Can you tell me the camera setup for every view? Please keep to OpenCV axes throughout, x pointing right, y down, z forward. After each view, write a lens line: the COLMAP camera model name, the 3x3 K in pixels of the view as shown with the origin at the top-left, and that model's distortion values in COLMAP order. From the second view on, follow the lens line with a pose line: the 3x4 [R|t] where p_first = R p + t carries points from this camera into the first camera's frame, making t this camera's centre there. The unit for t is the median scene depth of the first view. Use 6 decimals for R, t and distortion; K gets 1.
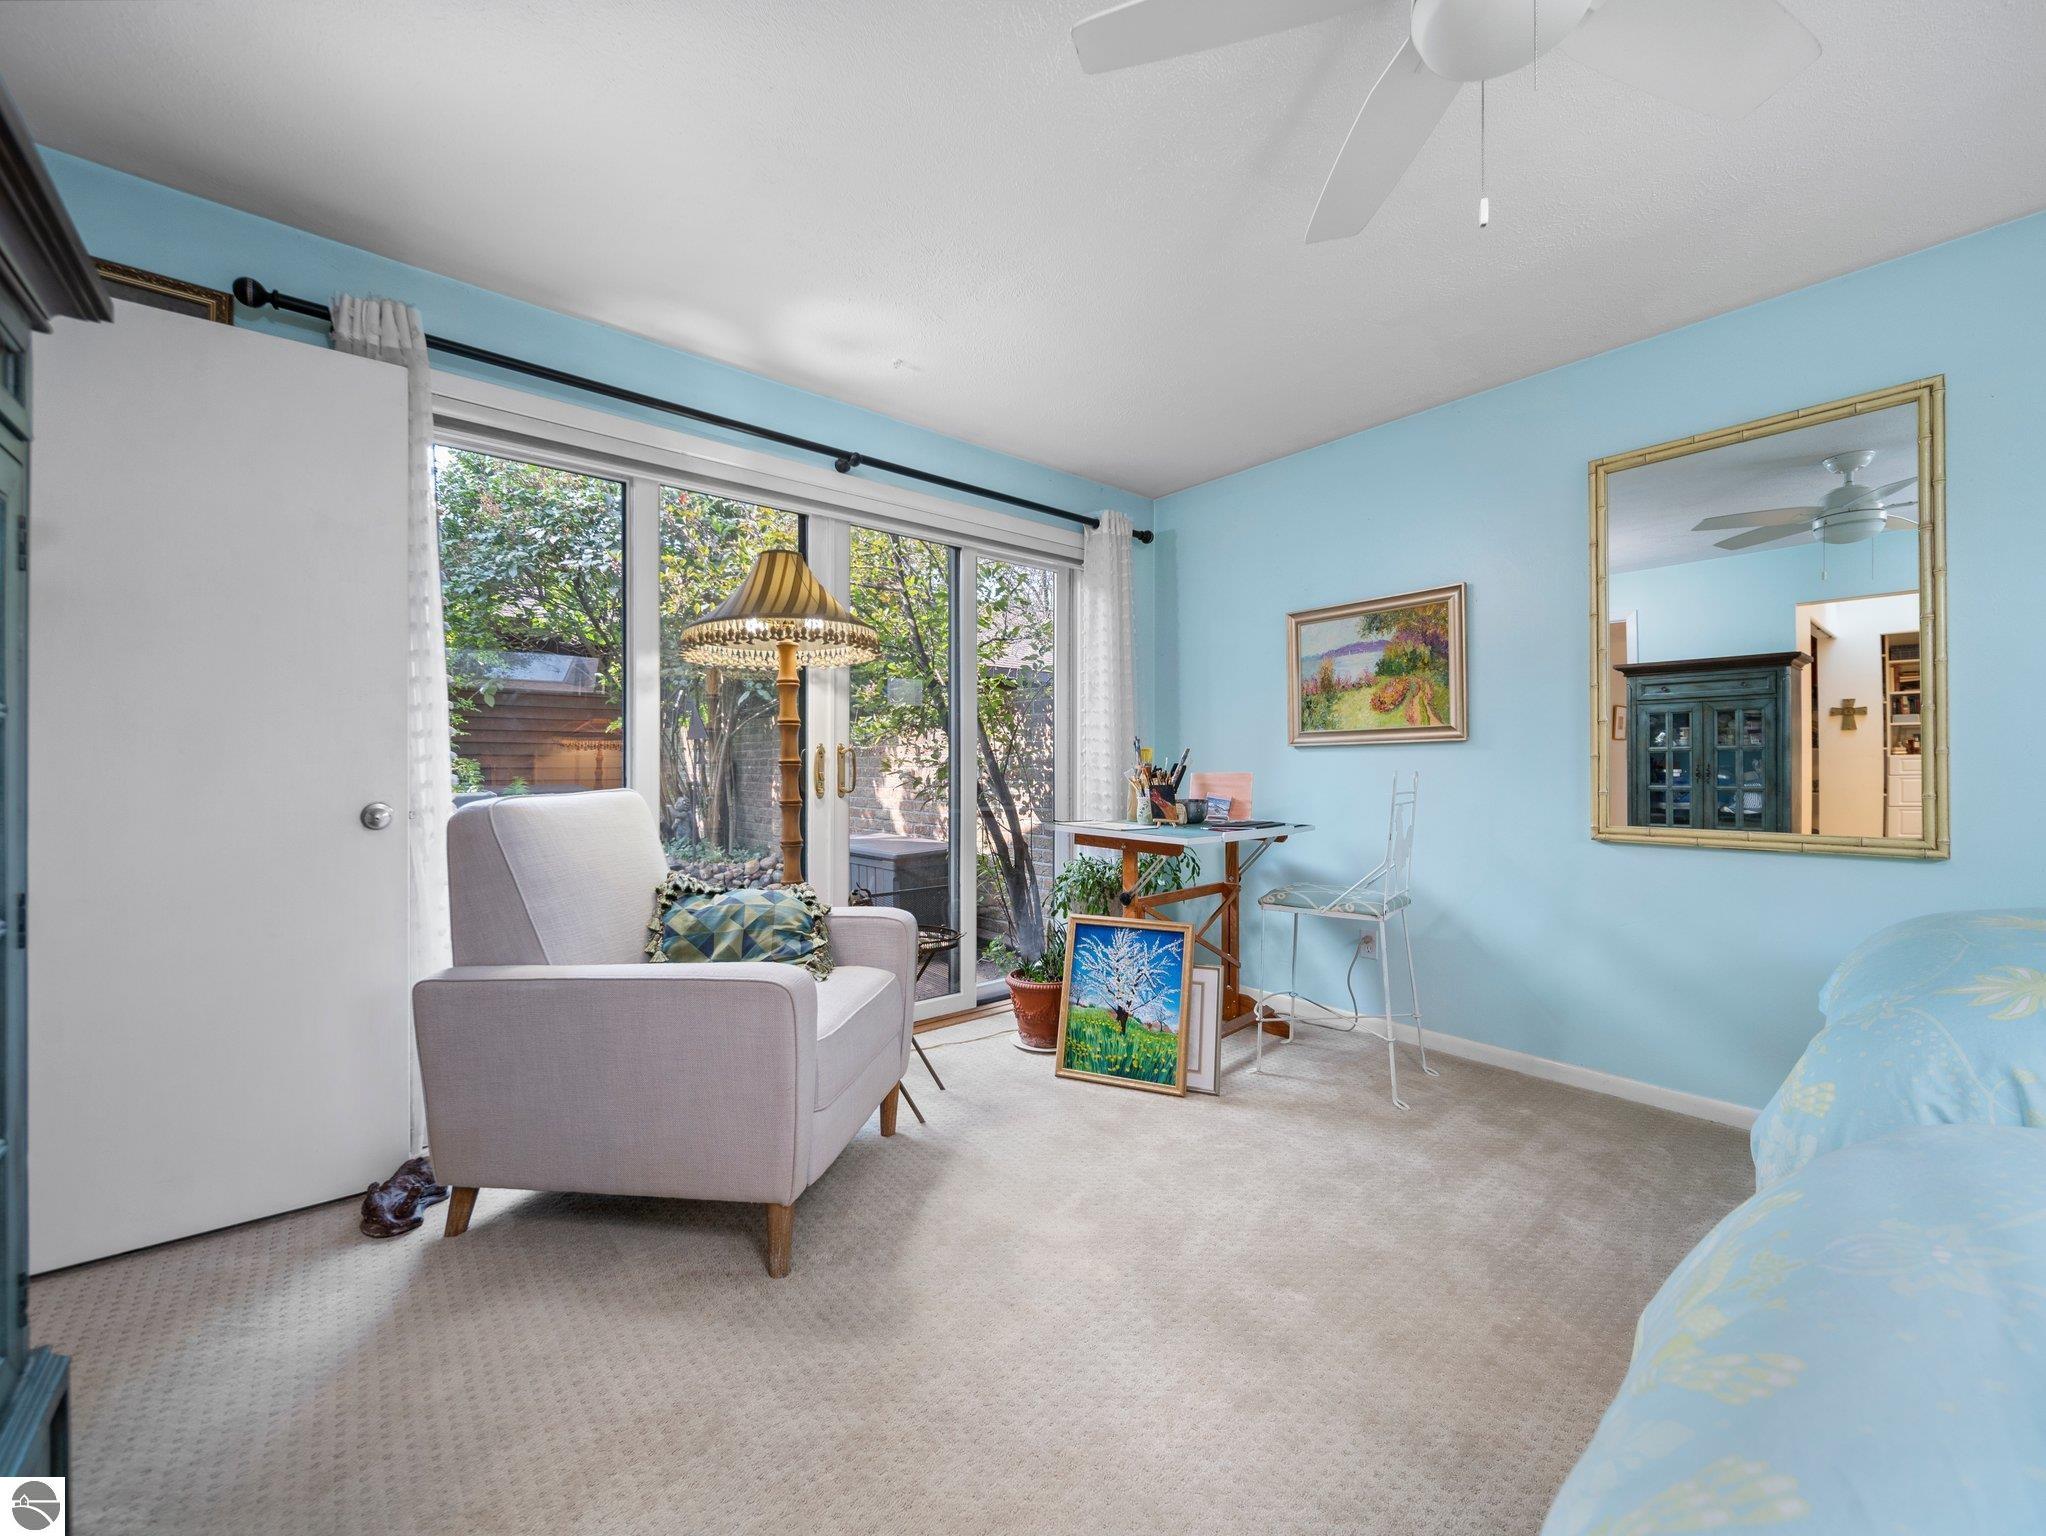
lens RADIAL K [[815.0, 0, 1031.5], [0, 815.0, 764.7], [0, 0, 1]] dist [0.002872, 0.000463]
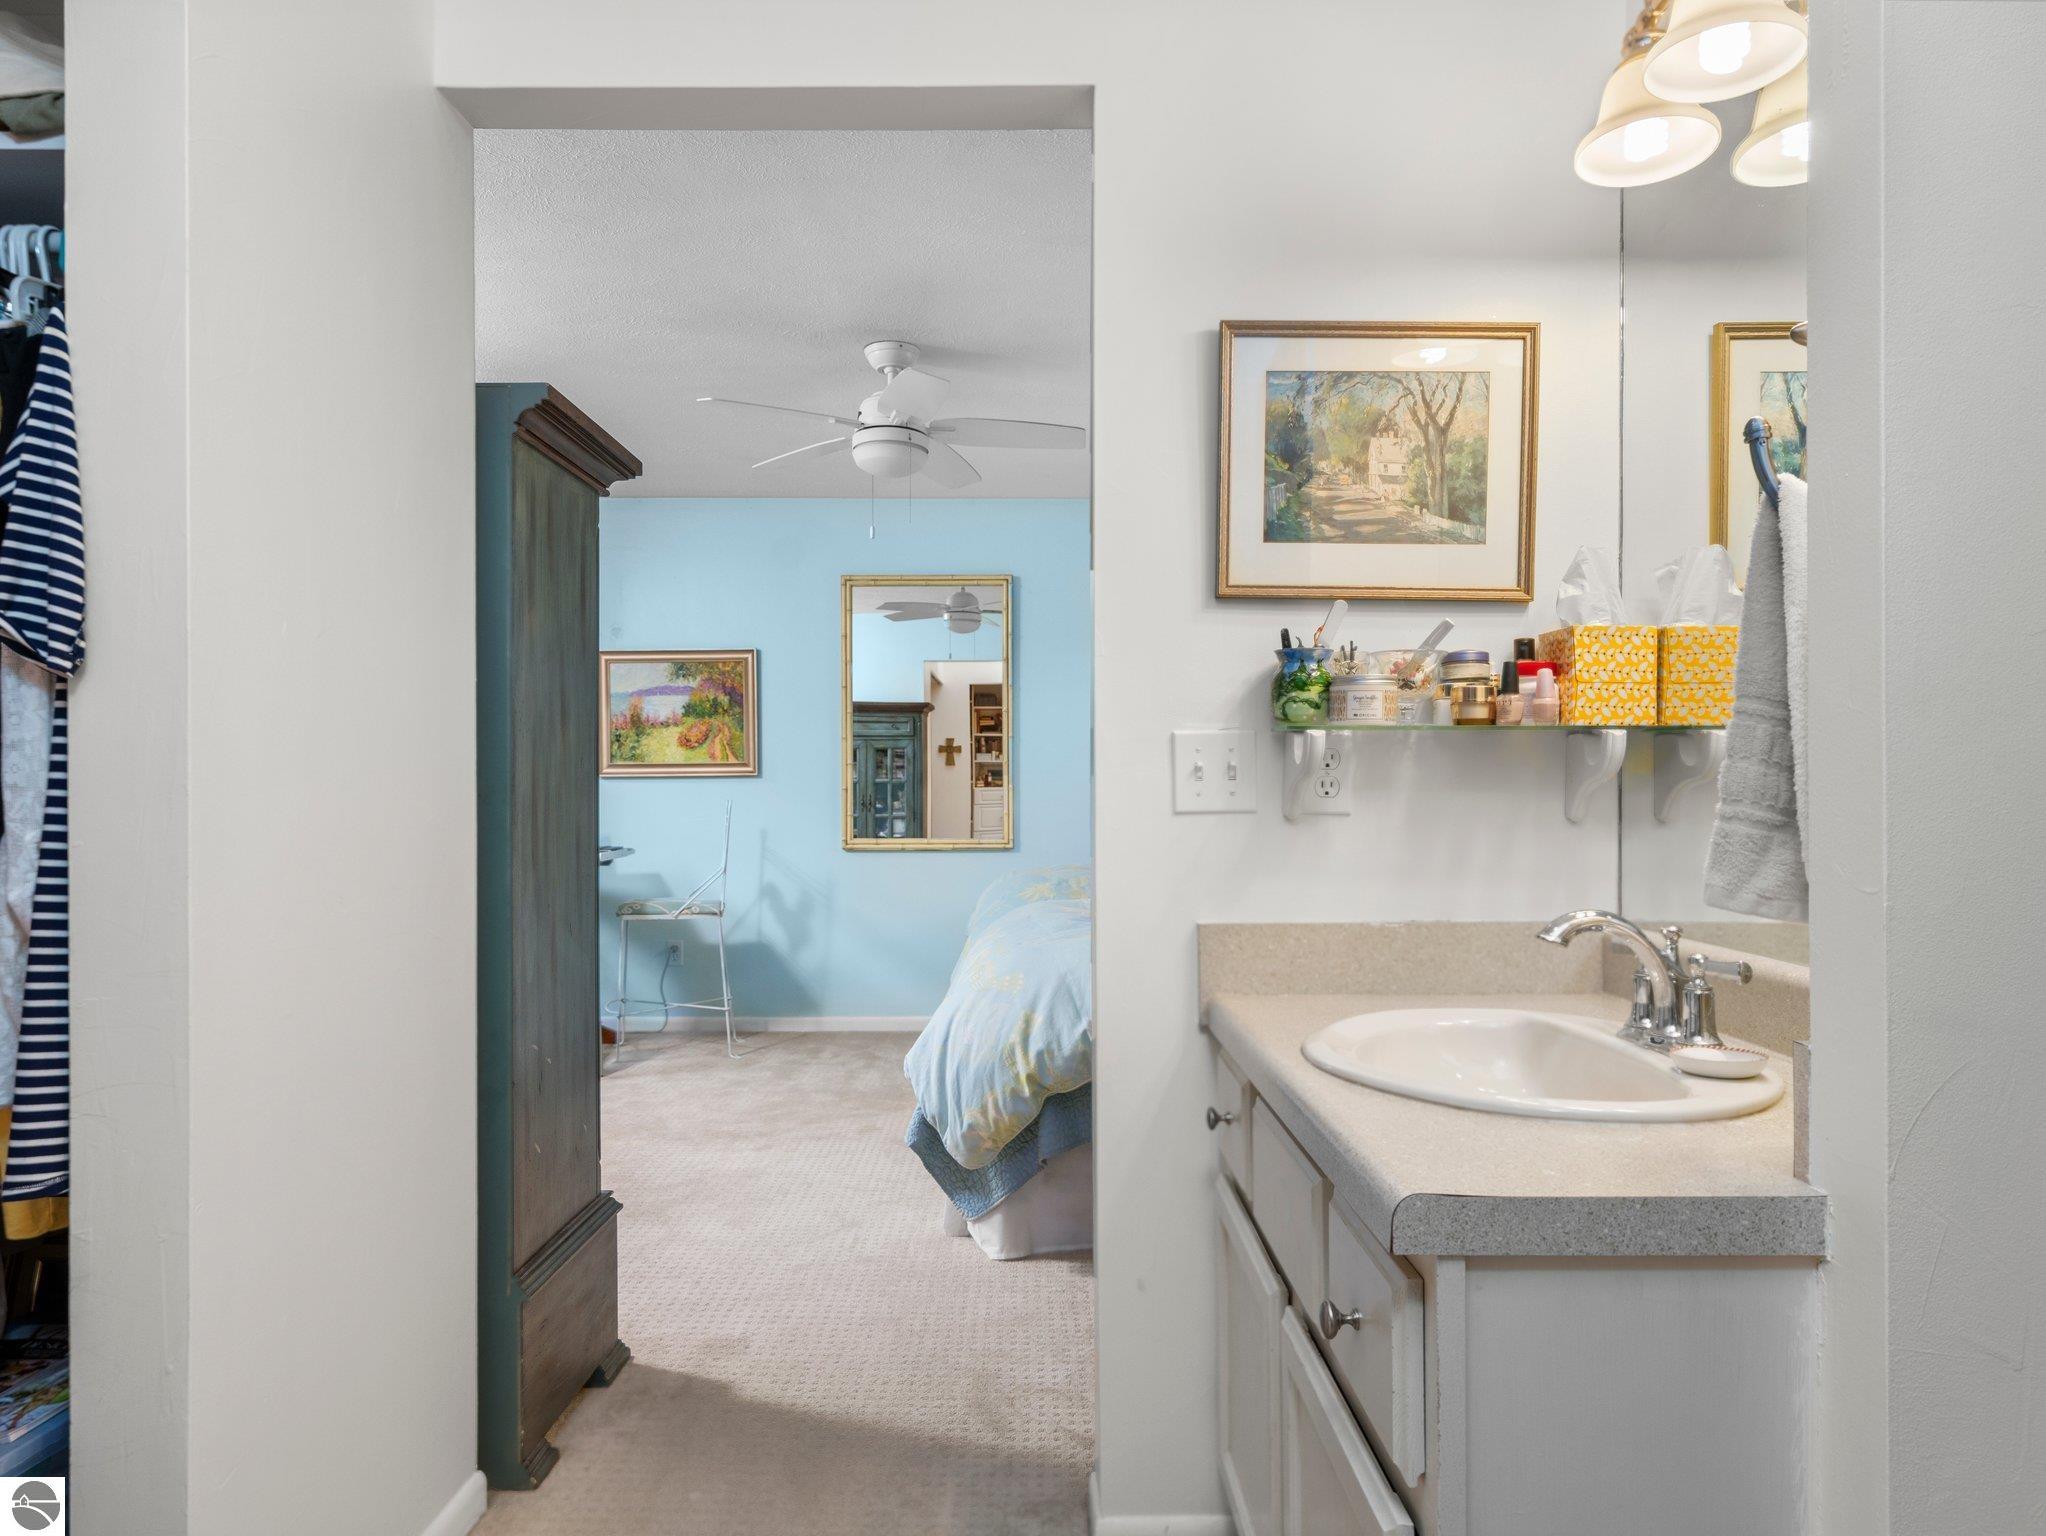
lens RADIAL K [[1315.0, 0, 1020.1], [0, 1315.0, 797.3], [0, 0, 1]] dist [0.002767, 0.002850]
pose [[0.654924, 0.001603, 0.755693, -0.661275], [-0.003270, 0.999994, 0.000712, 0.001129], [-0.755688, -0.002937, 0.654925, -0.565887]]
